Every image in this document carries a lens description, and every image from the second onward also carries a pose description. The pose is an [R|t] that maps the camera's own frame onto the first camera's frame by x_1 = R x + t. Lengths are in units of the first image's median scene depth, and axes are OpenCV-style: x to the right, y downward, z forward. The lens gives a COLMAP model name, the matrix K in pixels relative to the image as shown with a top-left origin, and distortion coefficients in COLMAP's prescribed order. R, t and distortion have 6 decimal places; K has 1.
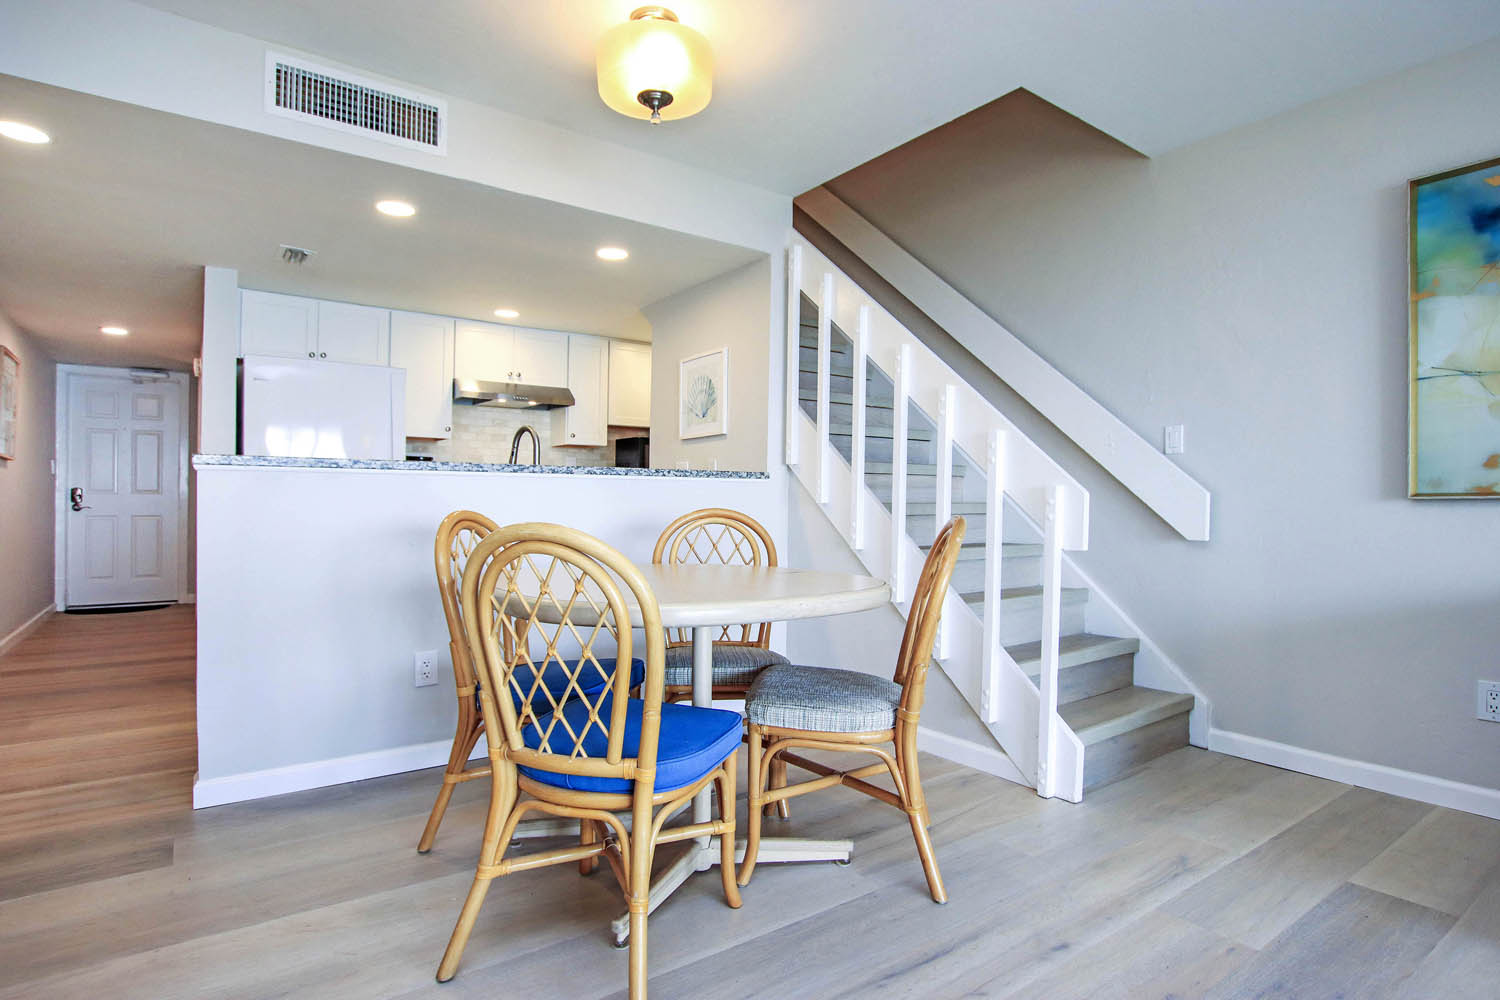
lens RADIAL K [[823.9, 0, 667.8], [0, 823.9, 500.8], [0, 0, 1]] dist [-0.002910, -0.000251]
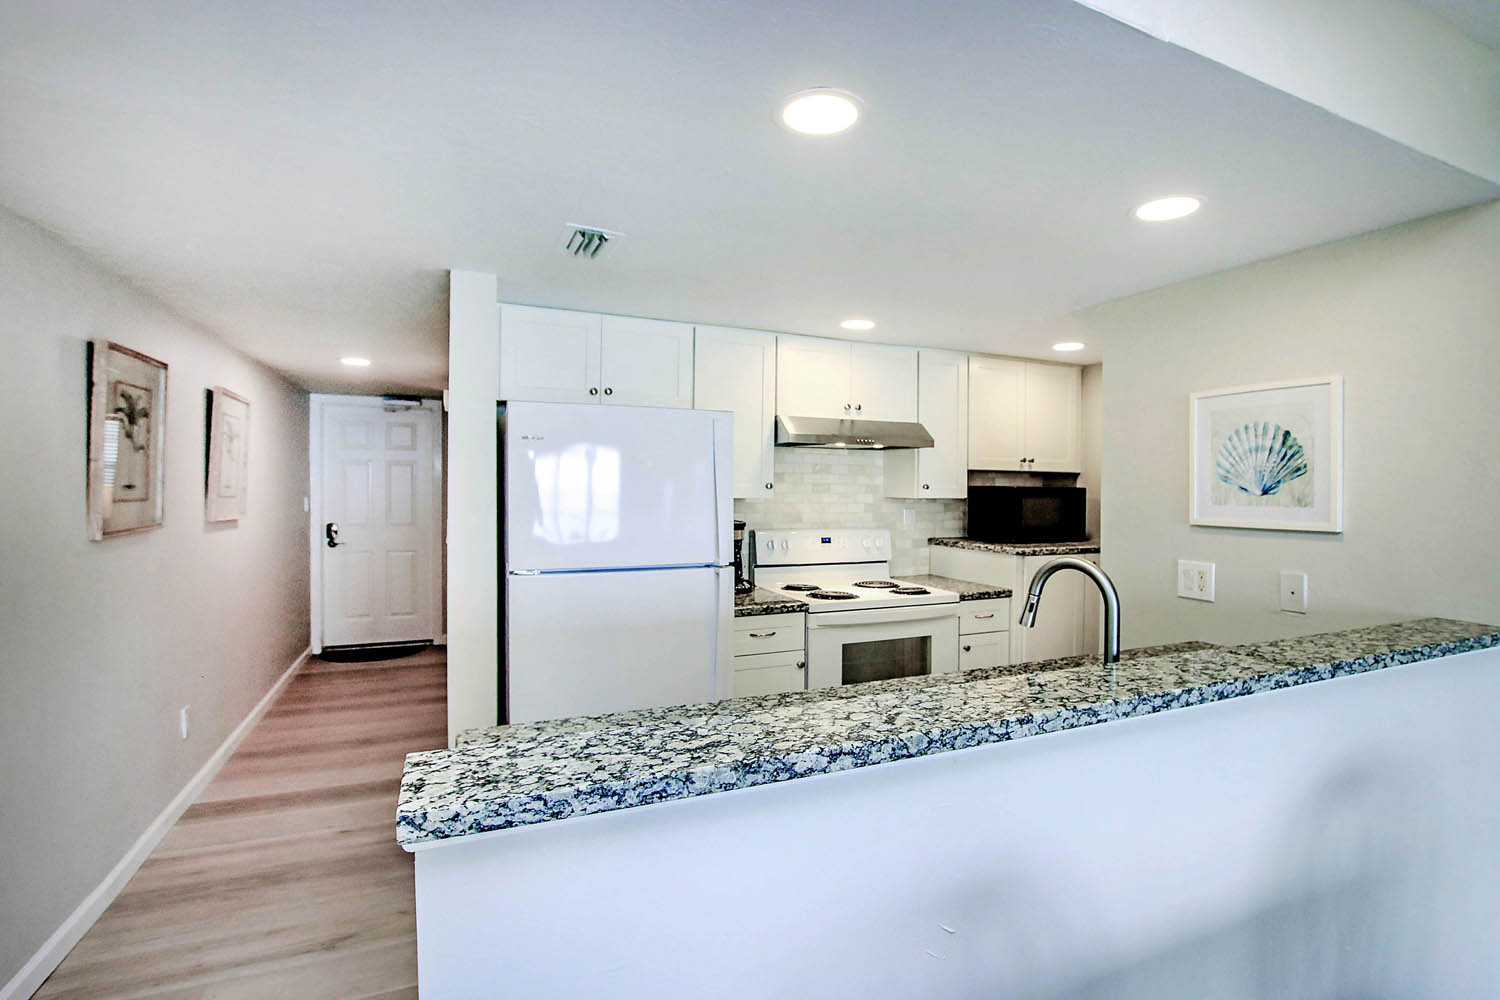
lens RADIAL K [[698.8, 0, 750.4], [0, 698.8, 476.5], [0, 0, 1]] dist [-0.024984, 0.000226]
pose [[0.992957, -0.007815, -0.118215, -0.199154], [0.007433, 0.999966, -0.003674, -0.088269], [0.118240, 0.002770, 0.992981, 0.364908]]
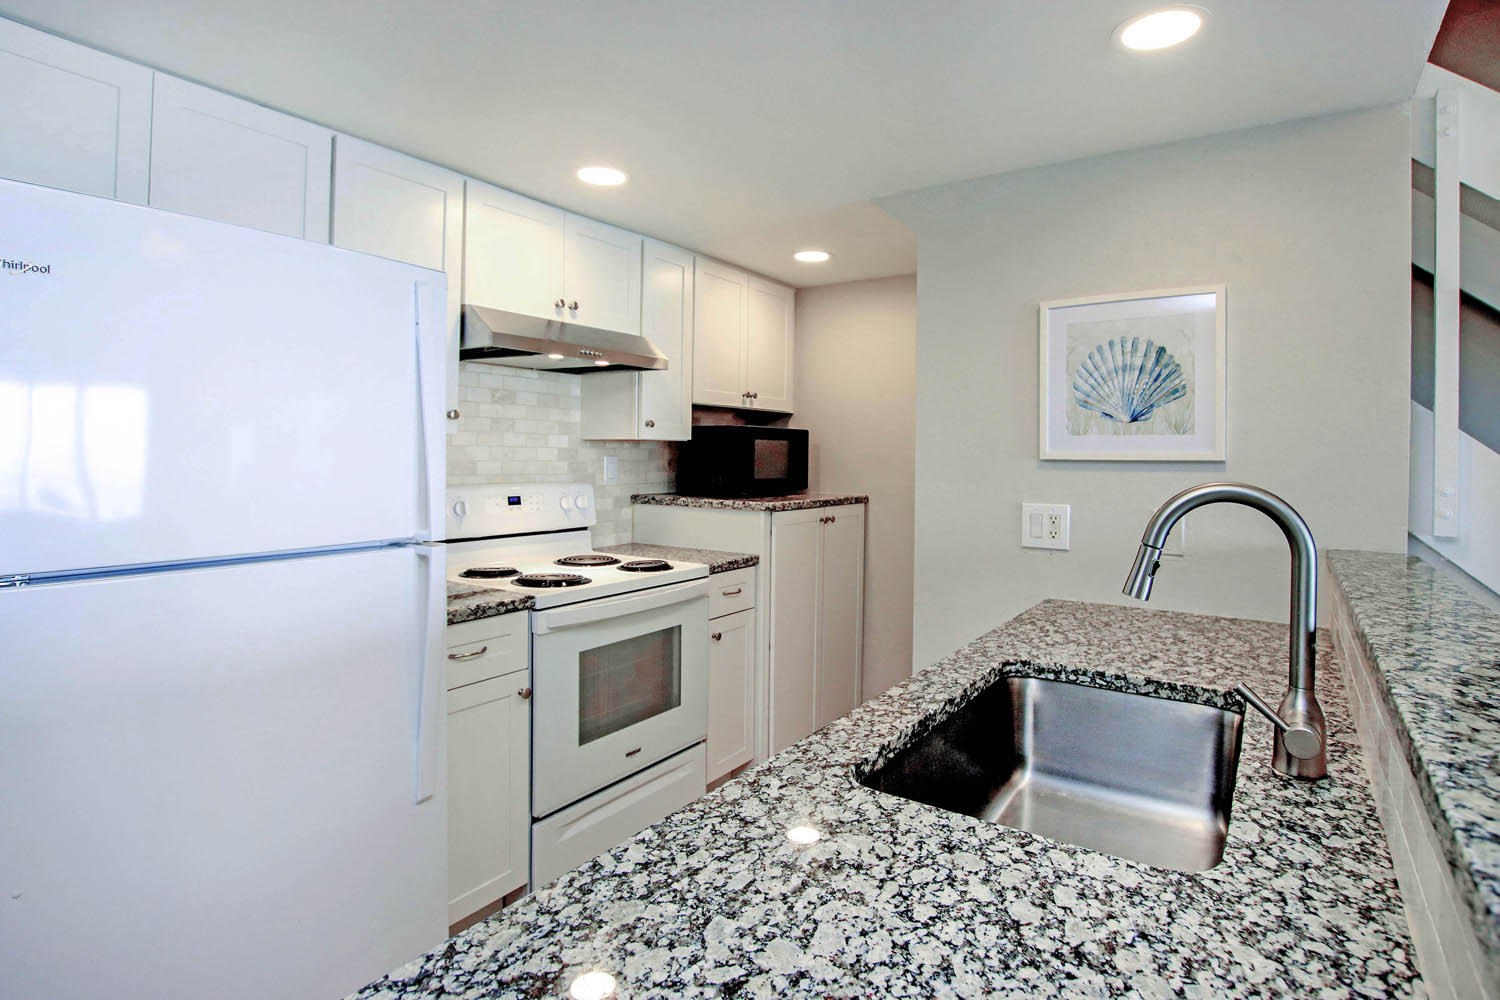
lens RADIAL K [[789.1, 0, 697.7], [0, 789.1, 441.9], [0, 0, 1]] dist [-0.025663, 0.000245]
pose [[0.916915, 0.000173, 0.399083, -0.298385], [-0.000487, 1.000000, 0.000685, -0.068308], [-0.399083, -0.000823, 0.916914, 0.515240]]
